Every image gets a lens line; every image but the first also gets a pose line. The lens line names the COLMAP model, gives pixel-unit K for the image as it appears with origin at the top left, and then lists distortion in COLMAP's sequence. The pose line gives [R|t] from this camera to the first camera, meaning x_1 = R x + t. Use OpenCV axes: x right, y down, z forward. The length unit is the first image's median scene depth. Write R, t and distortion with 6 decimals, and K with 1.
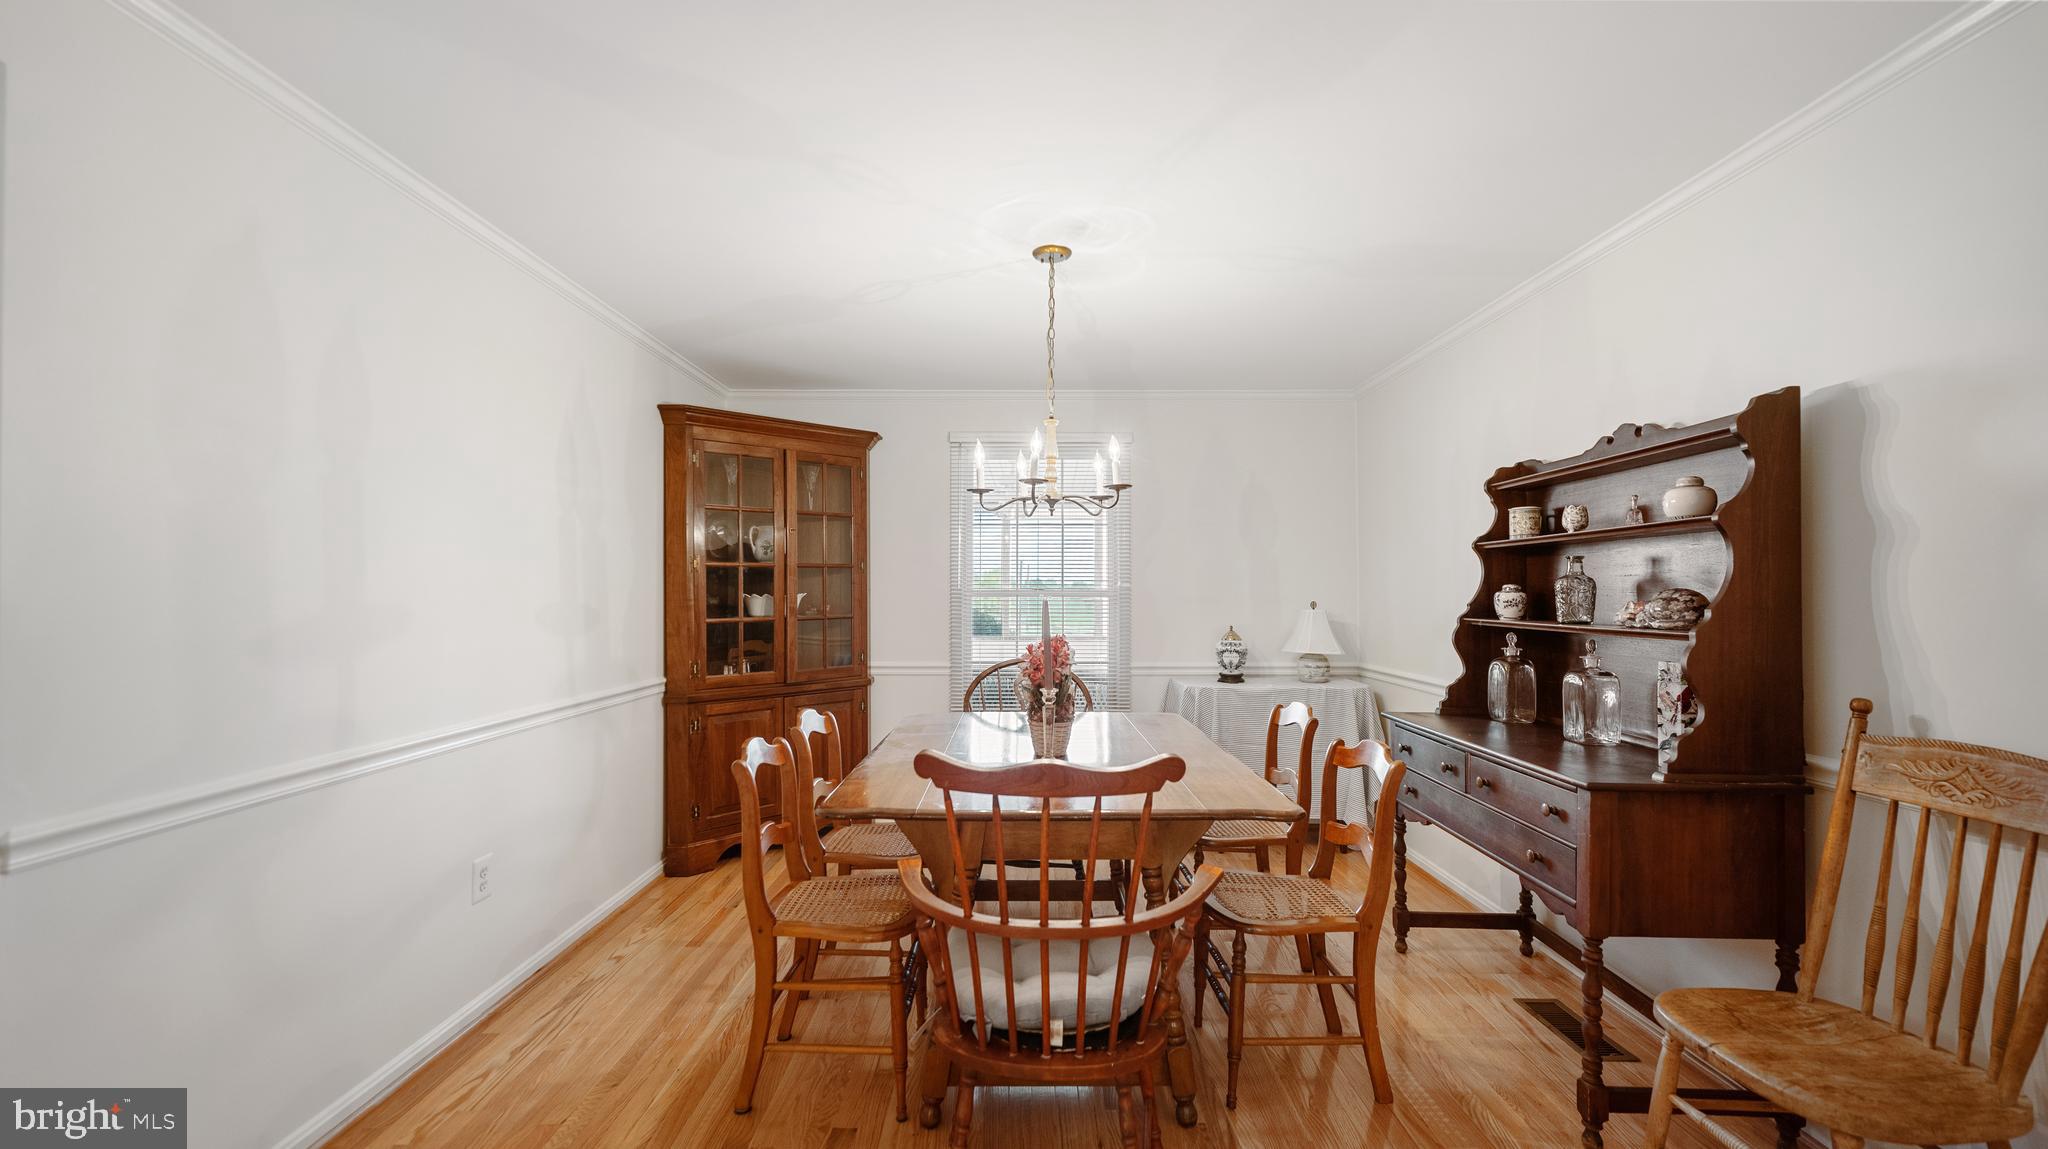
lens RADIAL K [[840.9, 0, 1021.2], [0, 840.9, 586.1], [0, 0, 1]] dist [0.001507, -0.000013]
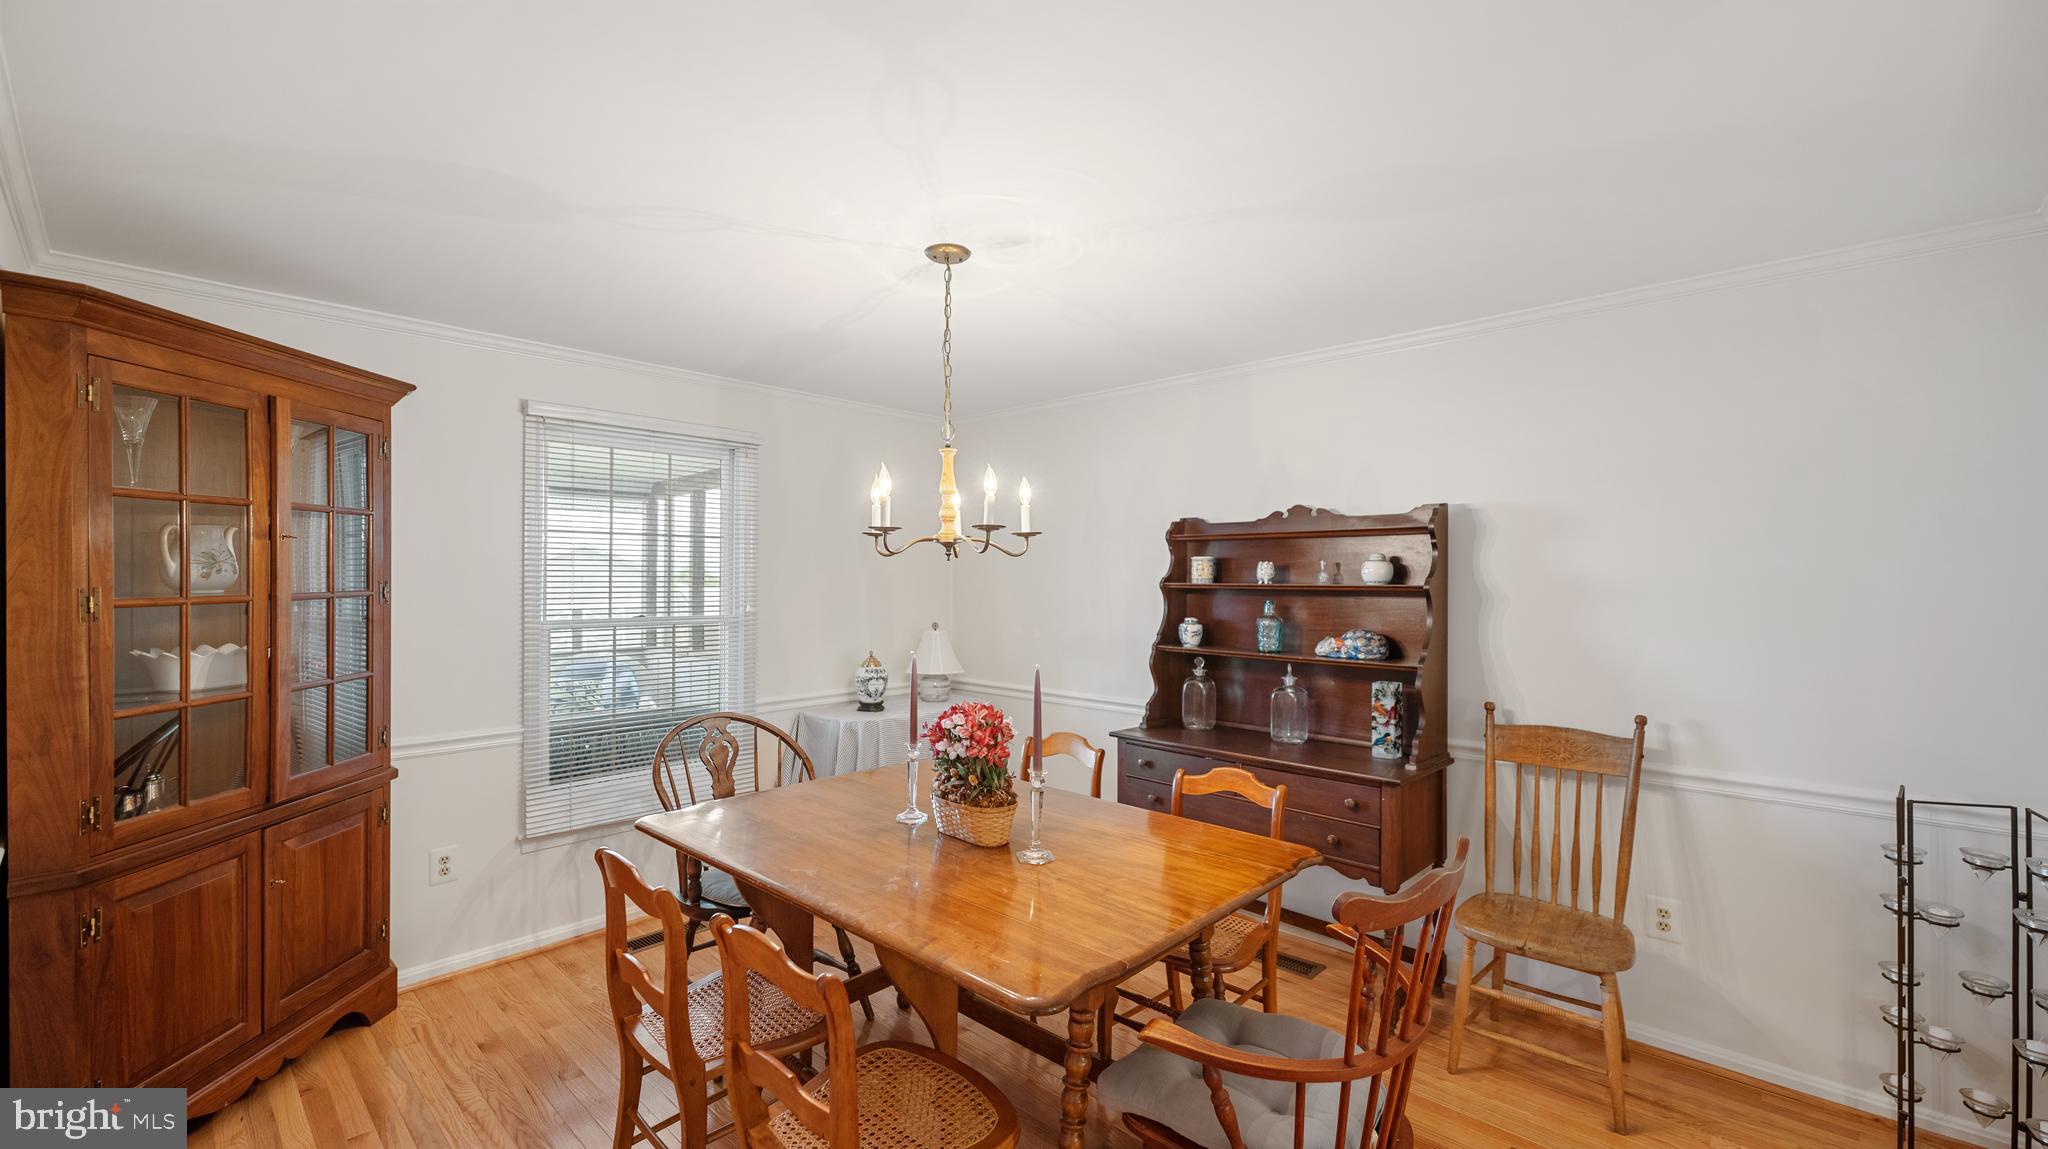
lens RADIAL K [[840.9, 0, 1022.8], [0, 840.9, 576.2], [0, 0, 1]] dist [0.001507, -0.000013]
pose [[0.682327, 0.001789, 0.731045, -0.495462], [-0.009418, 0.999936, 0.006344, -0.068625], [-0.730987, -0.011214, 0.682300, 0.334495]]
